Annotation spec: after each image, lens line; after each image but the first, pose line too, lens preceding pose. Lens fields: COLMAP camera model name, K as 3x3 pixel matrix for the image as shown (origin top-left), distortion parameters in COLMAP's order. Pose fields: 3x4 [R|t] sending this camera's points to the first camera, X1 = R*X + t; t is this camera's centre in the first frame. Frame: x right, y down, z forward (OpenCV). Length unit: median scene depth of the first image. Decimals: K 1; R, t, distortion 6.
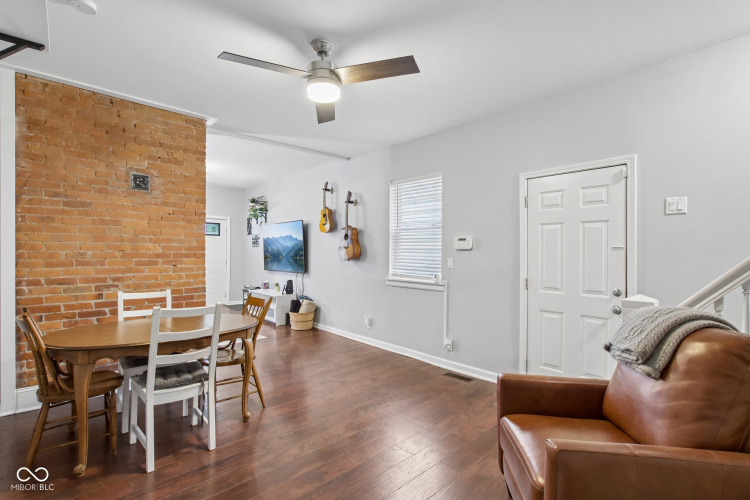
lens RADIAL K [[354.6, 0, 381.5], [0, 354.6, 250.4], [0, 0, 1]] dist [-0.030681, 0.004238]
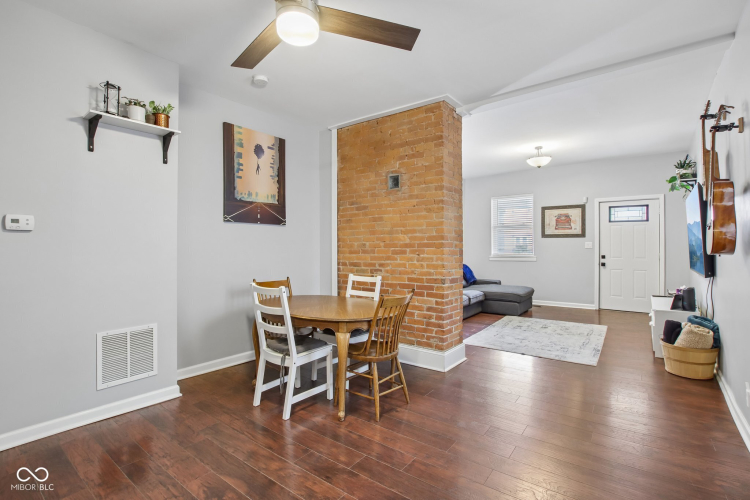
lens RADIAL K [[354.6, 0, 374.4], [0, 354.6, 245.8], [0, 0, 1]] dist [-0.030681, 0.004238]
pose [[0.147447, -0.011929, -0.988998, 0.440229], [0.012125, 0.999874, -0.010252, 0.025734], [0.988996, -0.010480, 0.147573, 0.742930]]
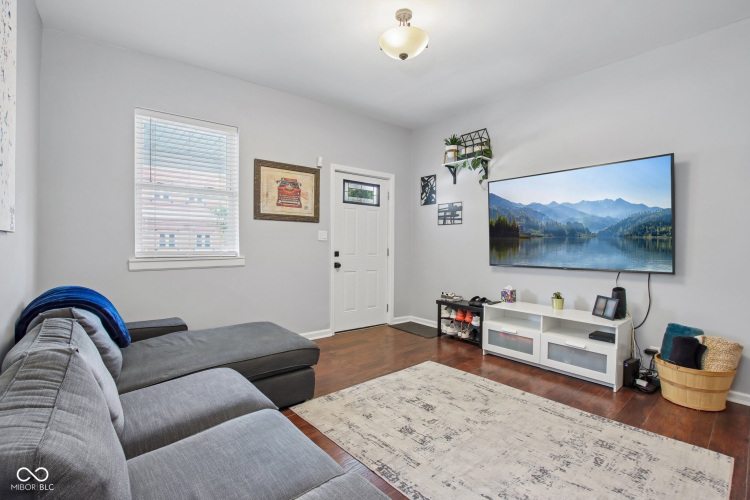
lens RADIAL K [[354.6, 0, 372.3], [0, 354.6, 245.9], [0, 0, 1]] dist [-0.030681, 0.004238]
pose [[0.997786, -0.008021, -0.066024, -1.024011], [0.008464, 0.999943, 0.006435, 0.045766], [0.065969, -0.006980, 0.997797, 0.980401]]
